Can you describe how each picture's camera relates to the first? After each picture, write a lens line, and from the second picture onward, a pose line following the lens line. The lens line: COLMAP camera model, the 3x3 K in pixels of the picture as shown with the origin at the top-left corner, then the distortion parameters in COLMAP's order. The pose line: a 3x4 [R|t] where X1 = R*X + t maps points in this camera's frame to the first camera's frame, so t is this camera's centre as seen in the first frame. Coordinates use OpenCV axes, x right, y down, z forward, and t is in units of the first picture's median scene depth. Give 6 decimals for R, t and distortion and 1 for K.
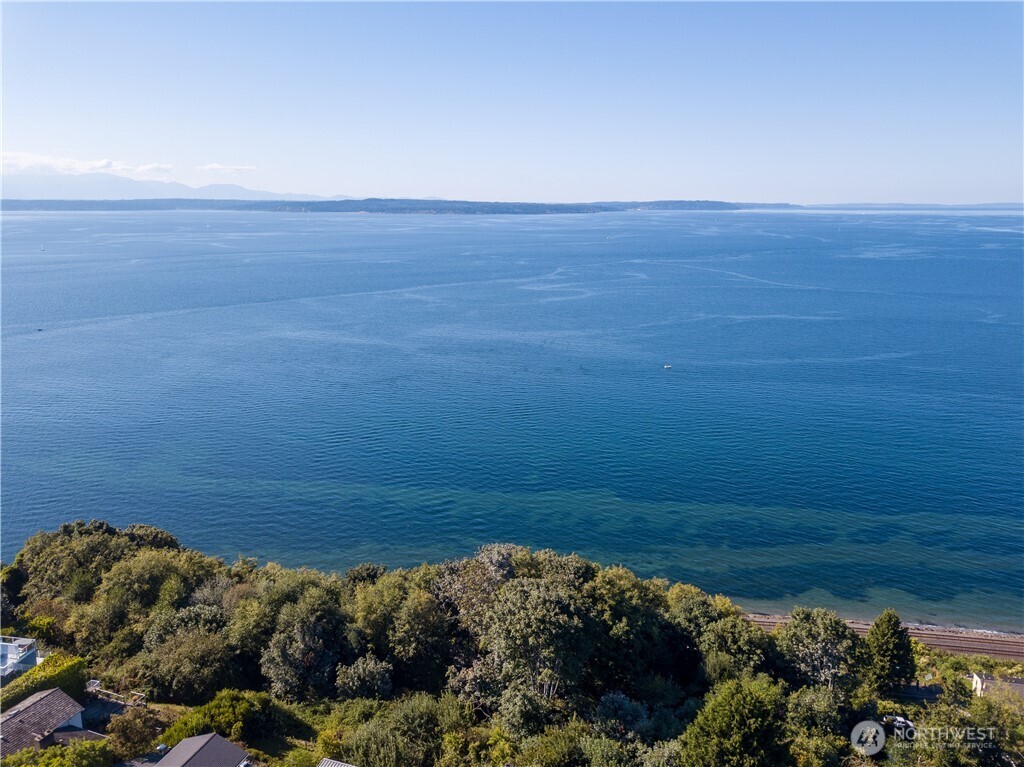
lens RADIAL K [[776.2, 0, 512.0], [0, 776.2, 383.5], [0, 0, 1]] dist [-0.000142, -0.006058]
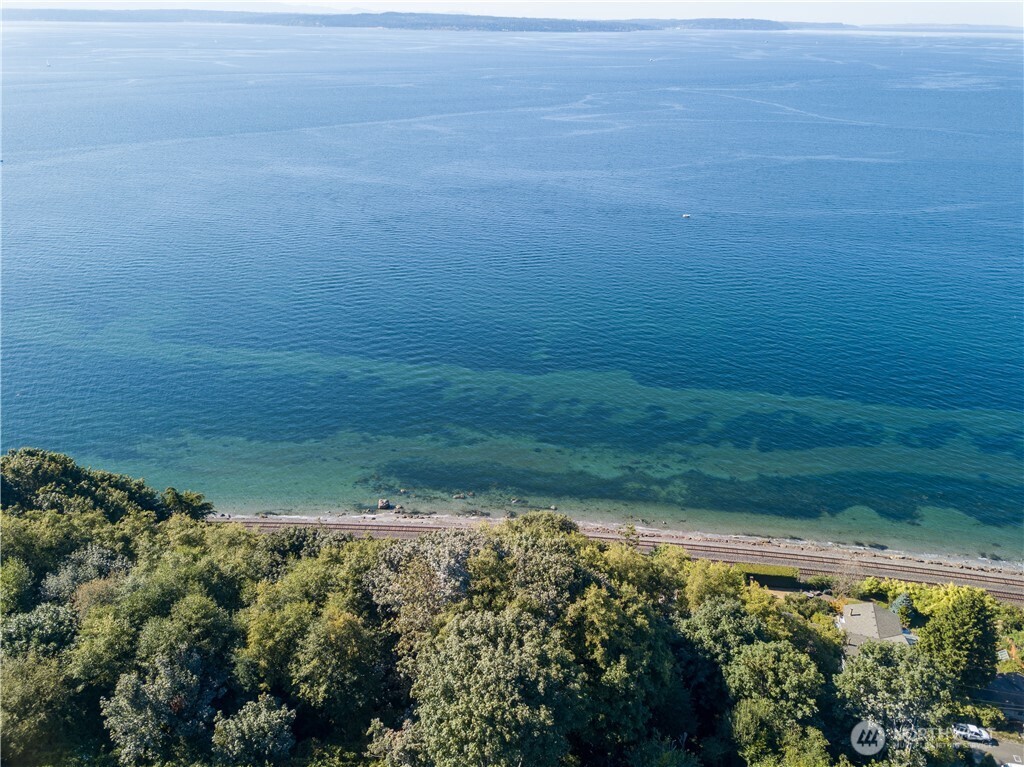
lens RADIAL K [[783.3, 0, 512.0], [0, 783.3, 383.5], [0, 0, 1]] dist [0.000714, 0.001738]
pose [[0.999416, 0.023511, -0.024782, 0.051488], [-0.017914, 0.978429, 0.205806, -0.077958], [0.029086, -0.205242, 0.978279, 0.327921]]
